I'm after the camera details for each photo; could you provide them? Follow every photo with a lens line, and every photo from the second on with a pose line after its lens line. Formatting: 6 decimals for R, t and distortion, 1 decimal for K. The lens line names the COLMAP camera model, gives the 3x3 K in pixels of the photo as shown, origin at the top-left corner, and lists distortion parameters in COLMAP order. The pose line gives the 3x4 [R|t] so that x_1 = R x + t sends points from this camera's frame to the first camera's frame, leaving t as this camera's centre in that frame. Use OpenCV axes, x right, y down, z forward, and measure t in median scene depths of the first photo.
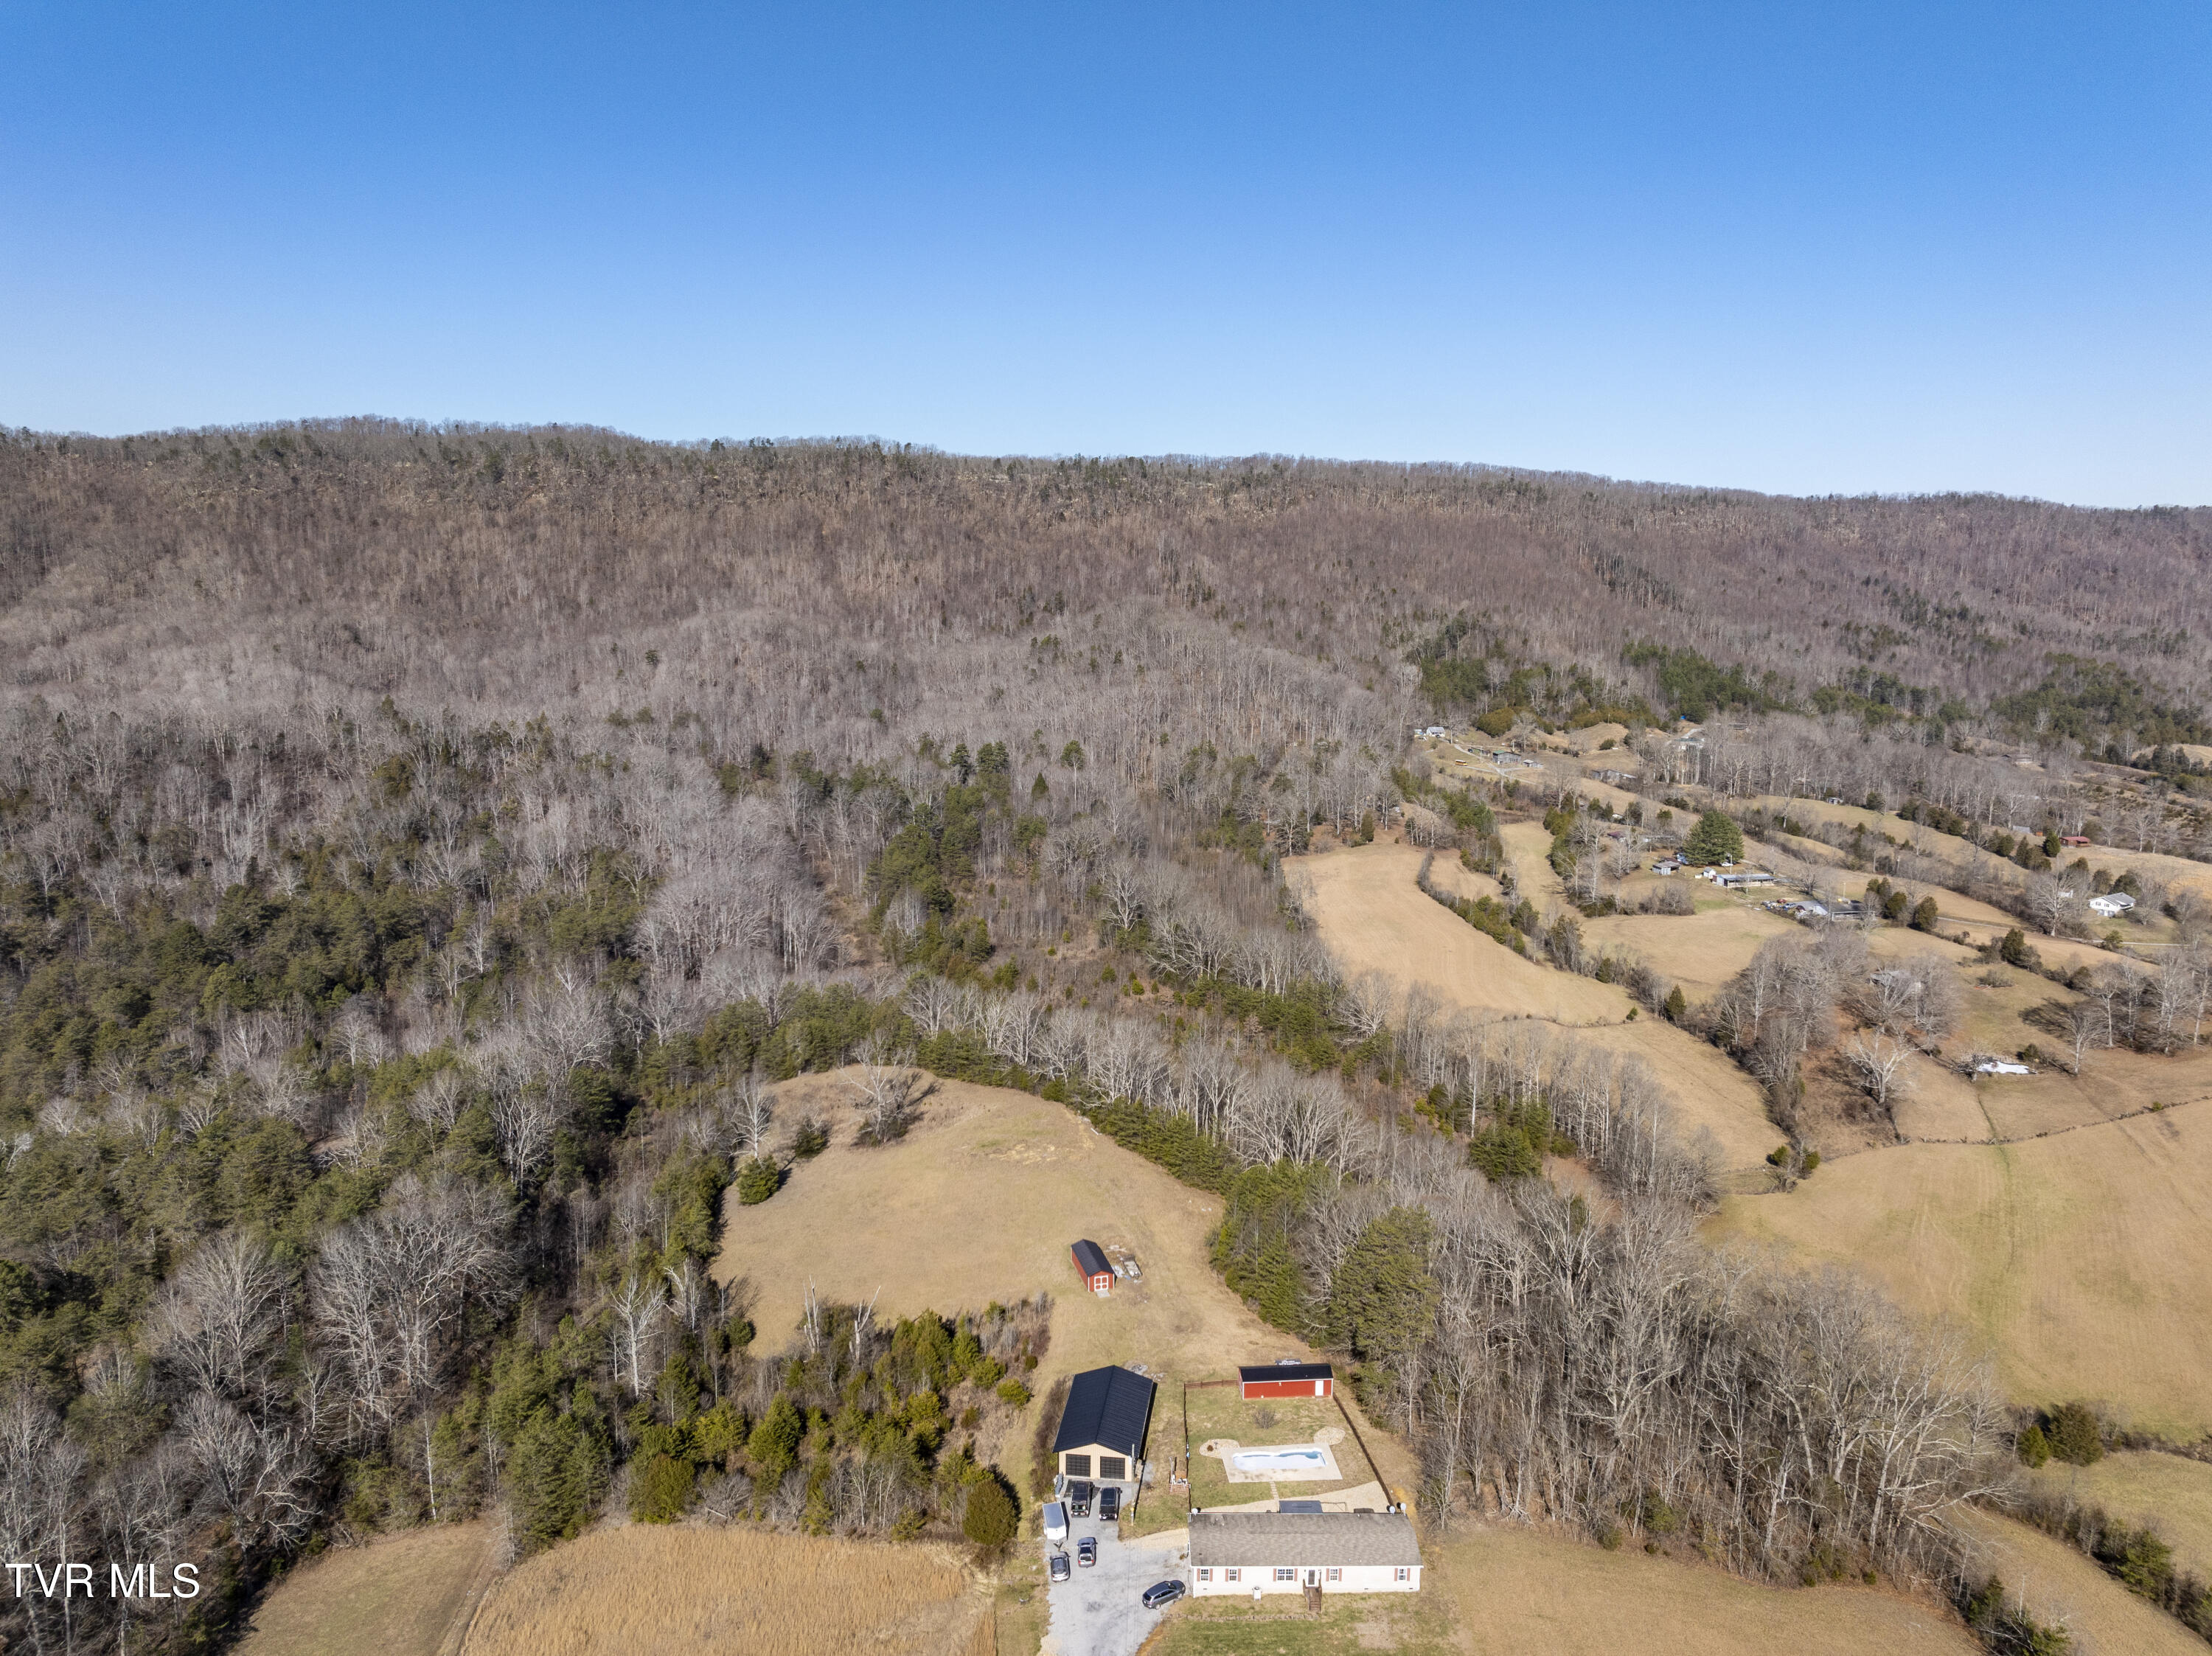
lens RADIAL K [[1571.8, 0, 1116.5], [0, 1571.8, 818.6], [0, 0, 1]] dist [-0.047998, 0.016335]
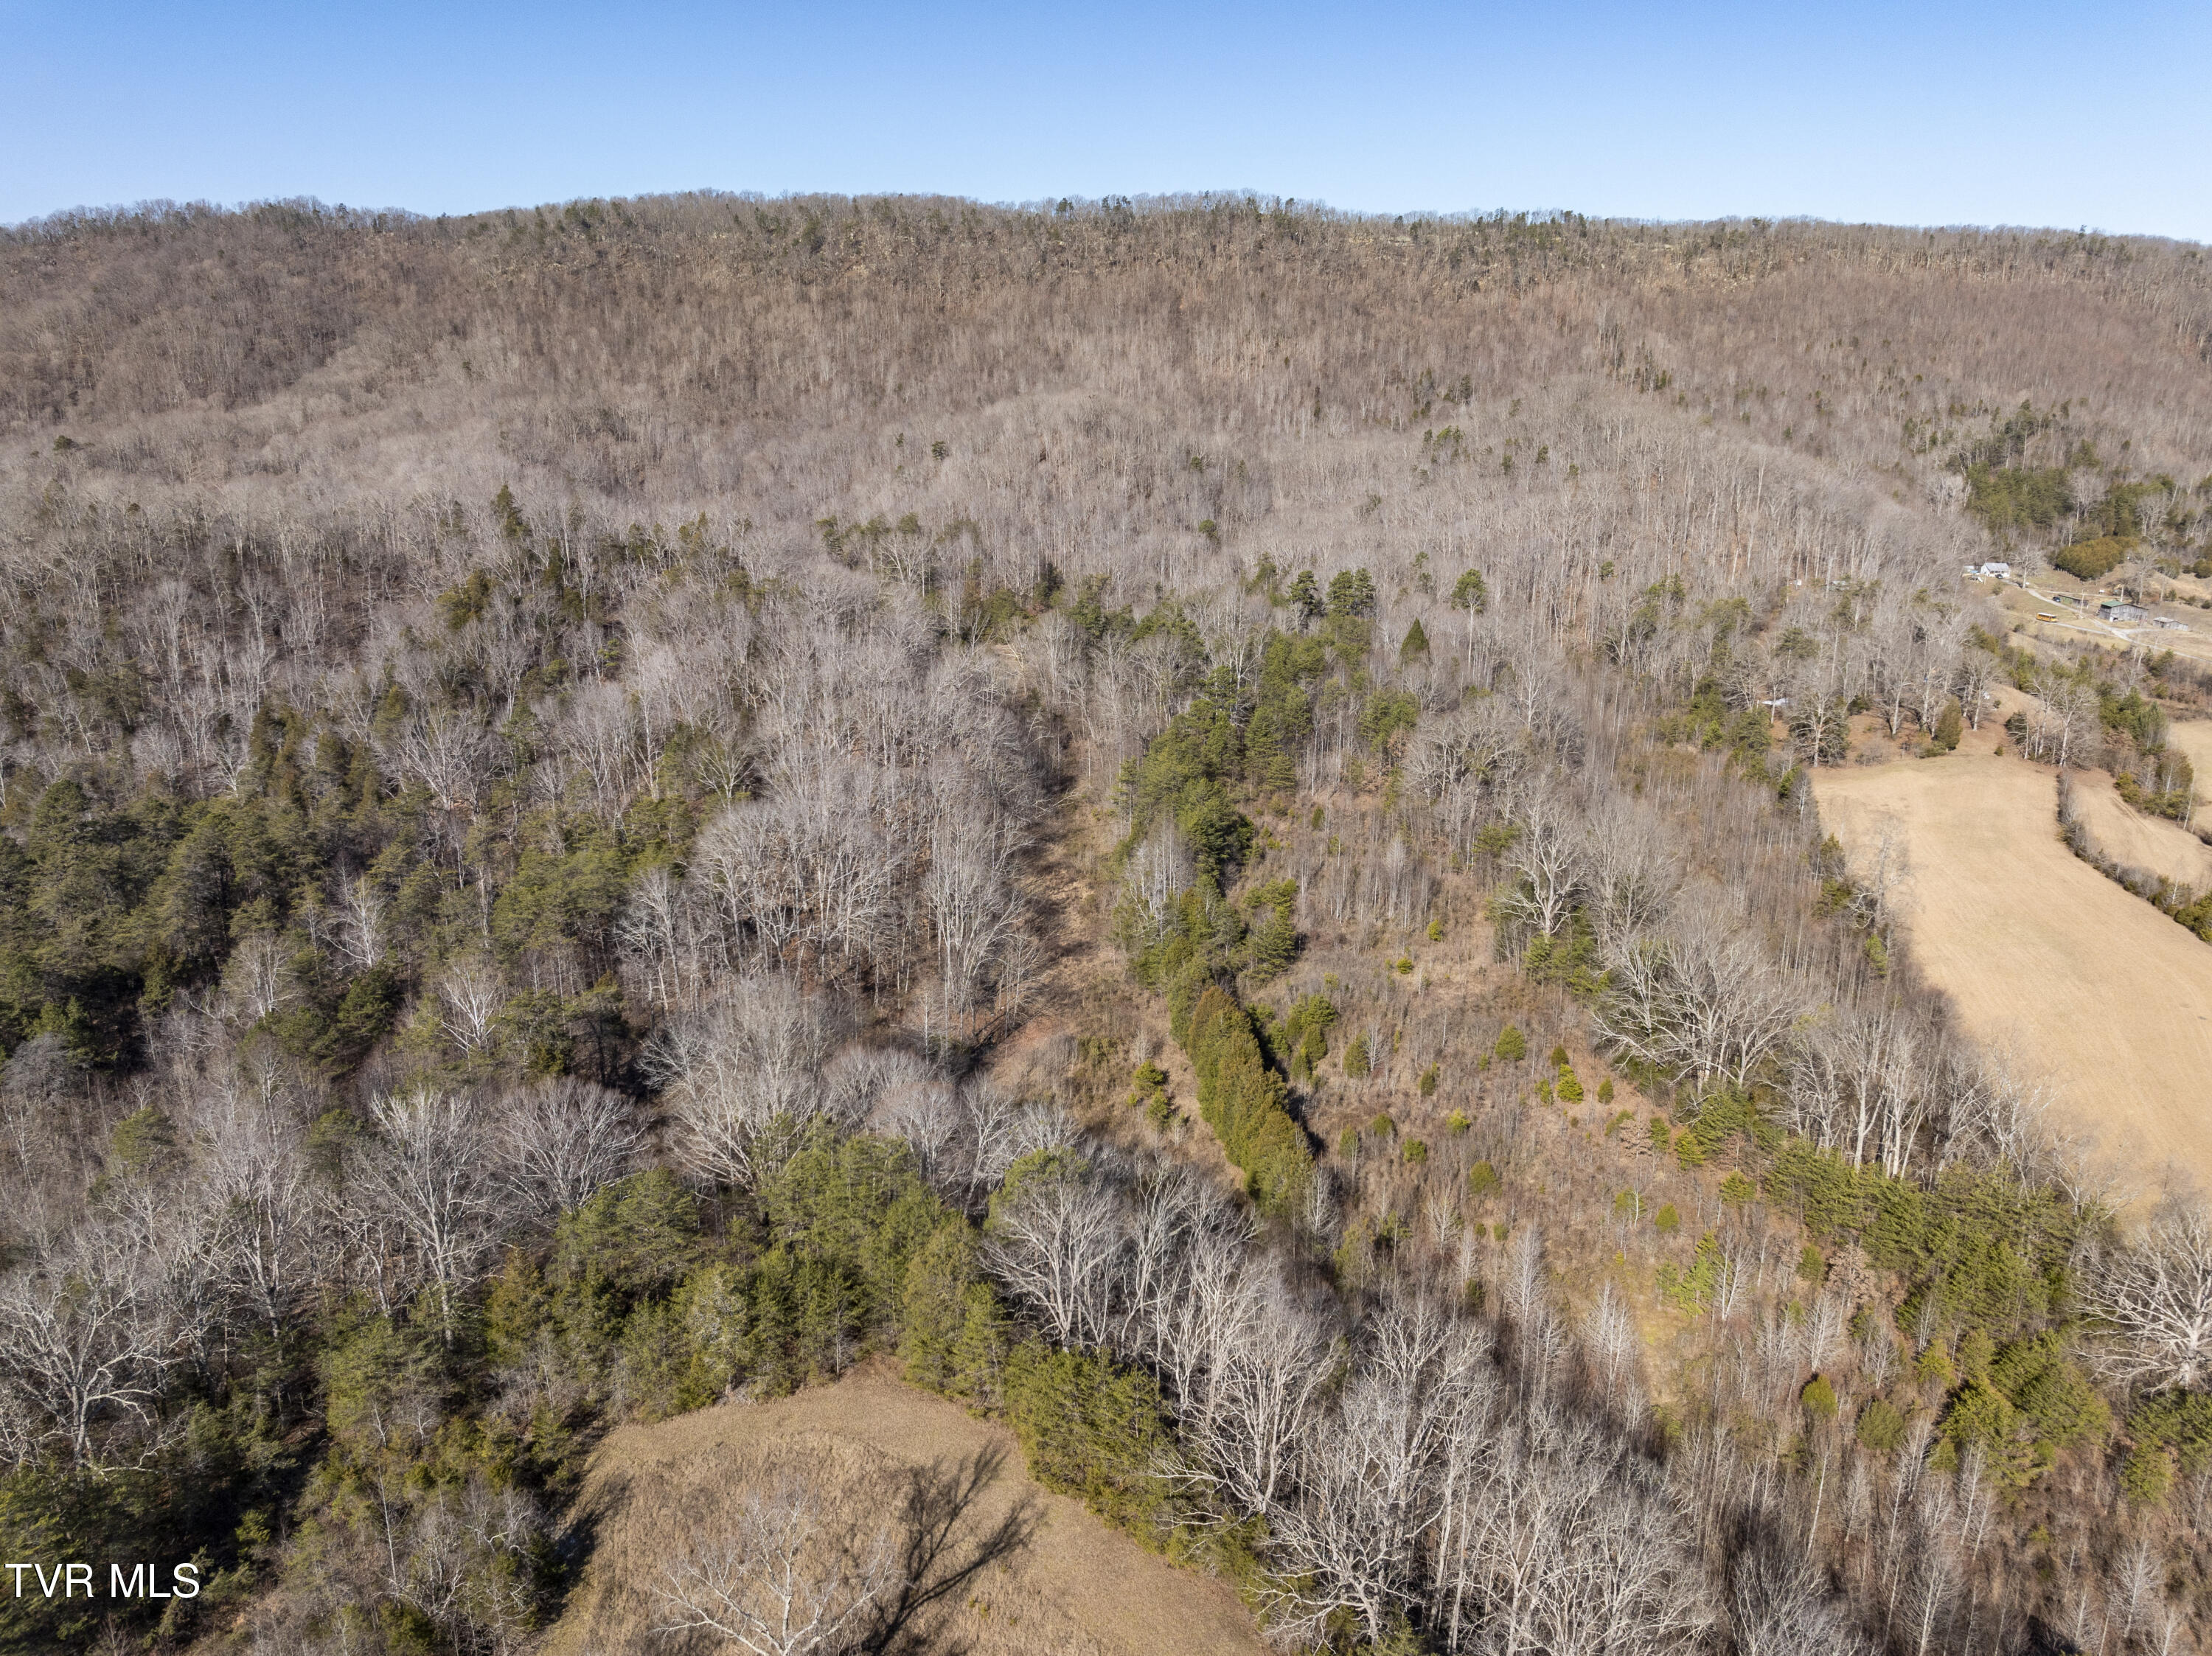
lens RADIAL K [[1571.8, 0, 1120.7], [0, 1571.8, 826.3], [0, 0, 1]] dist [-0.047998, 0.016335]
pose [[0.969239, 0.062222, -0.238128, -0.004345], [-0.033741, 0.991973, 0.121865, -0.010956], [0.243800, -0.110082, 0.963558, 0.191970]]
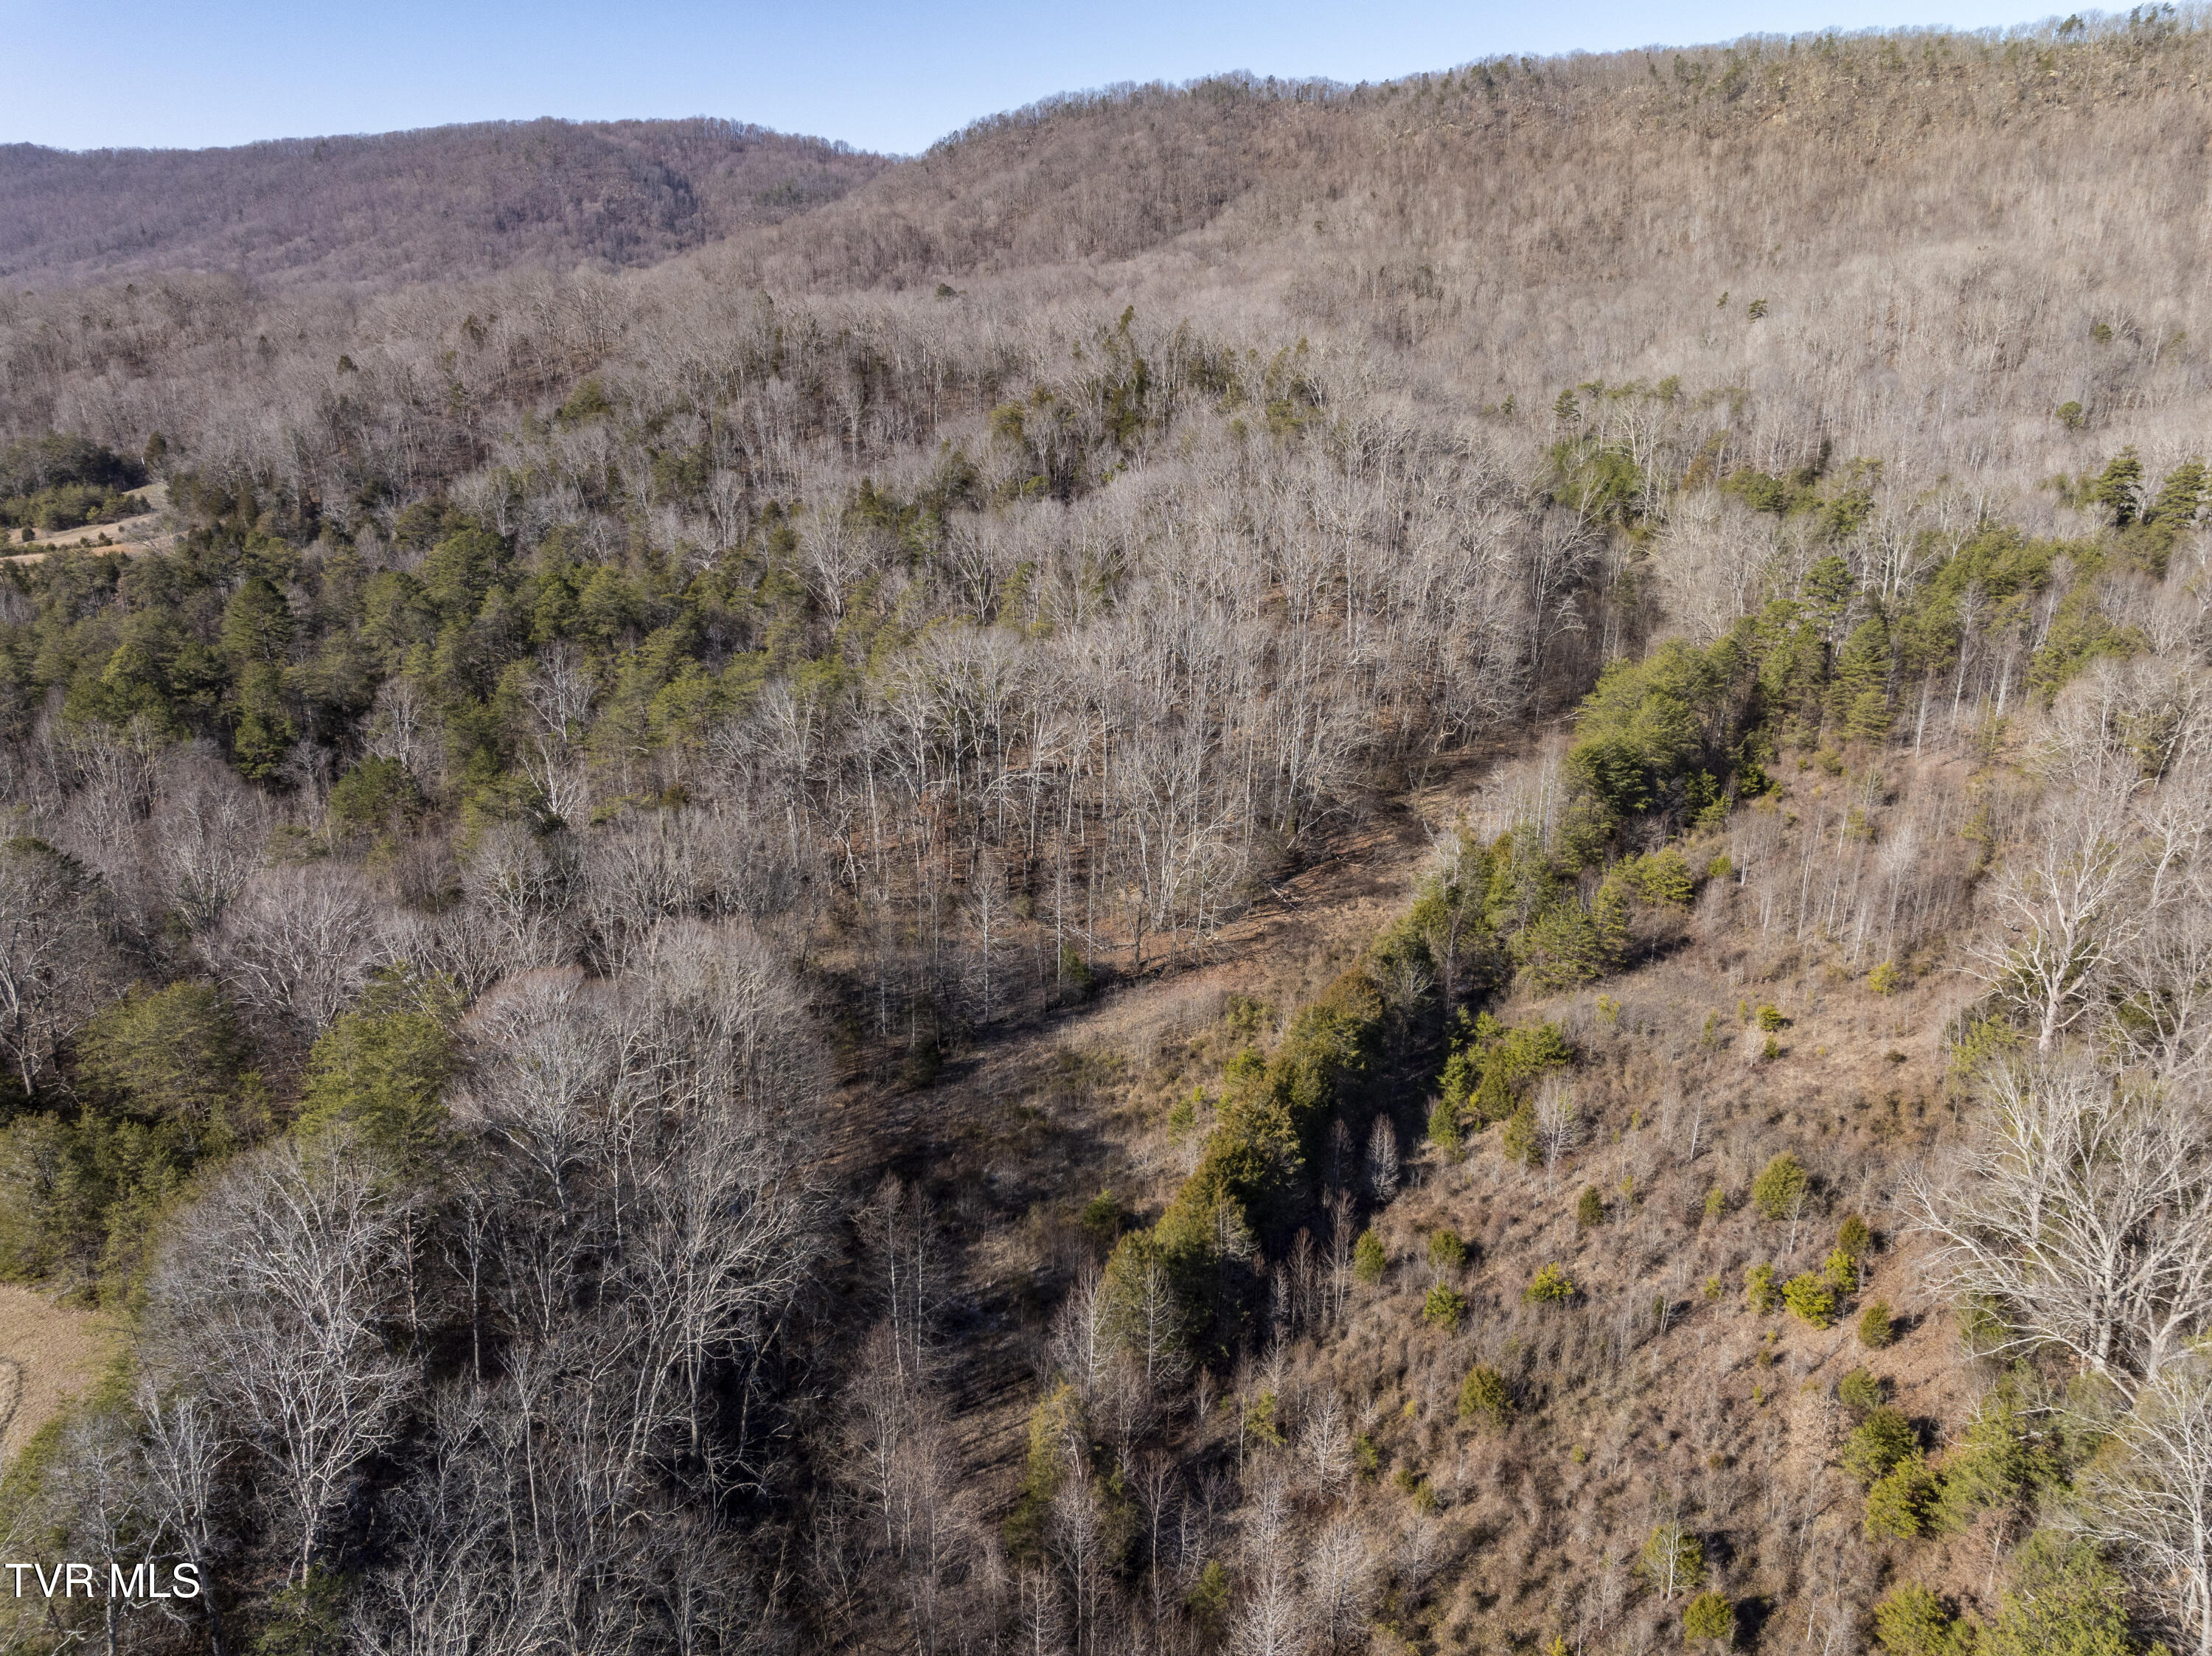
lens RADIAL K [[1571.8, 0, 1088.1], [0, 1571.8, 810.5], [0, 0, 1]] dist [-0.047998, 0.016335]
pose [[0.649138, 0.237092, -0.722778, 0.036628], [-0.113906, 0.969768, 0.215812, -0.005320], [0.752094, -0.057763, 0.656520, 0.277973]]
